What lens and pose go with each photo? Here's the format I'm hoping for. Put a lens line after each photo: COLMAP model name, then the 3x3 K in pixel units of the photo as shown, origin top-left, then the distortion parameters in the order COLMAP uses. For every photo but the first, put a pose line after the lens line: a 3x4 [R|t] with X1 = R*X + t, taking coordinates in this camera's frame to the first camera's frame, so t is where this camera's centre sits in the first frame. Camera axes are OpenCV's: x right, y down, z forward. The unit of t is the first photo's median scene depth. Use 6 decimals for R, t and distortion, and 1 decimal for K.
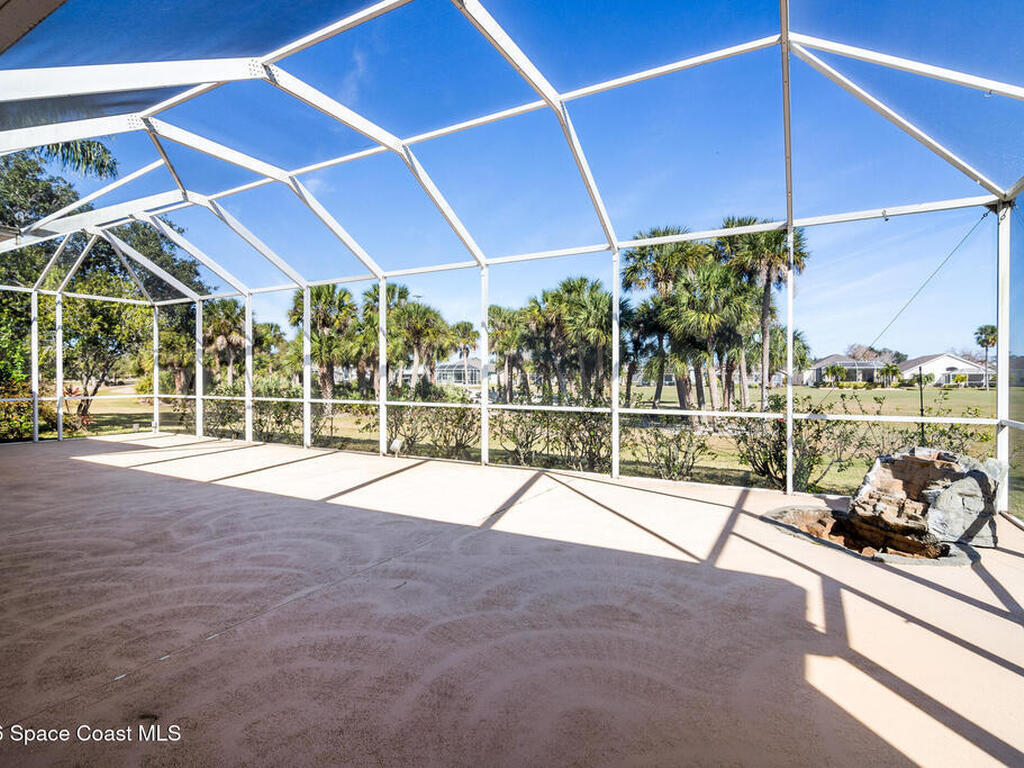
lens RADIAL K [[525.3, 0, 508.2], [0, 525.3, 383.4], [0, 0, 1]] dist [-0.009817, -0.003905]
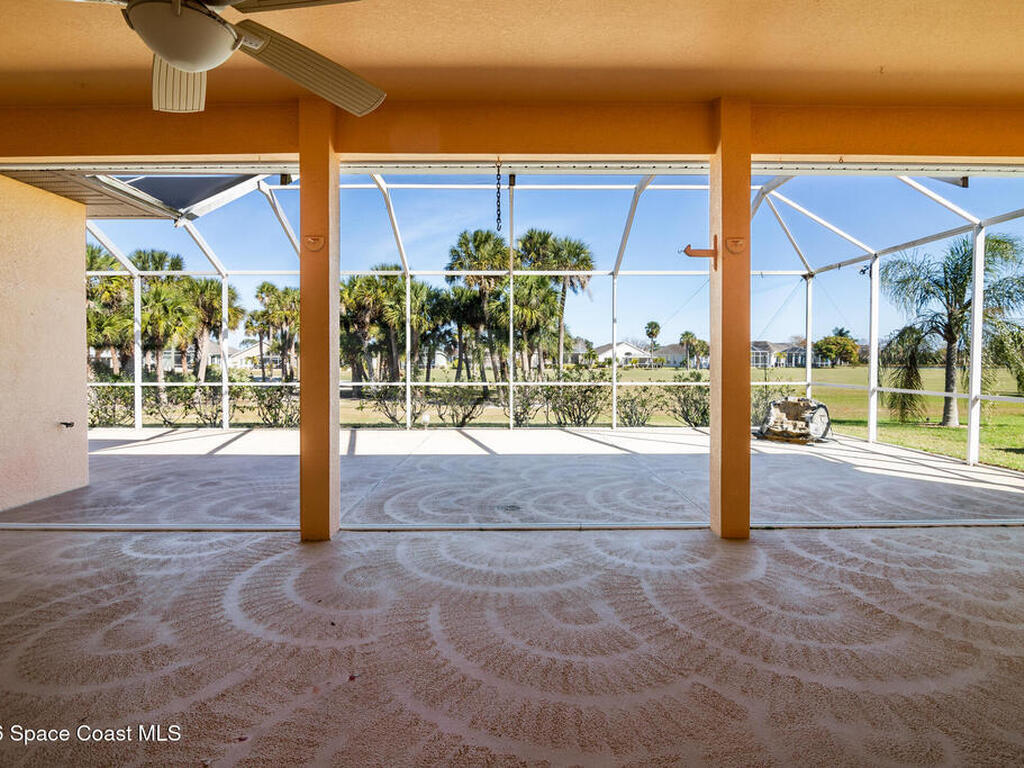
lens RADIAL K [[525.3, 0, 519.9], [0, 525.3, 377.1], [0, 0, 1]] dist [-0.009817, -0.003905]
pose [[0.863418, -0.016797, 0.504210, -0.234718], [0.006476, 0.999732, 0.022214, -0.000651], [-0.504448, -0.015915, 0.863295, -0.044668]]
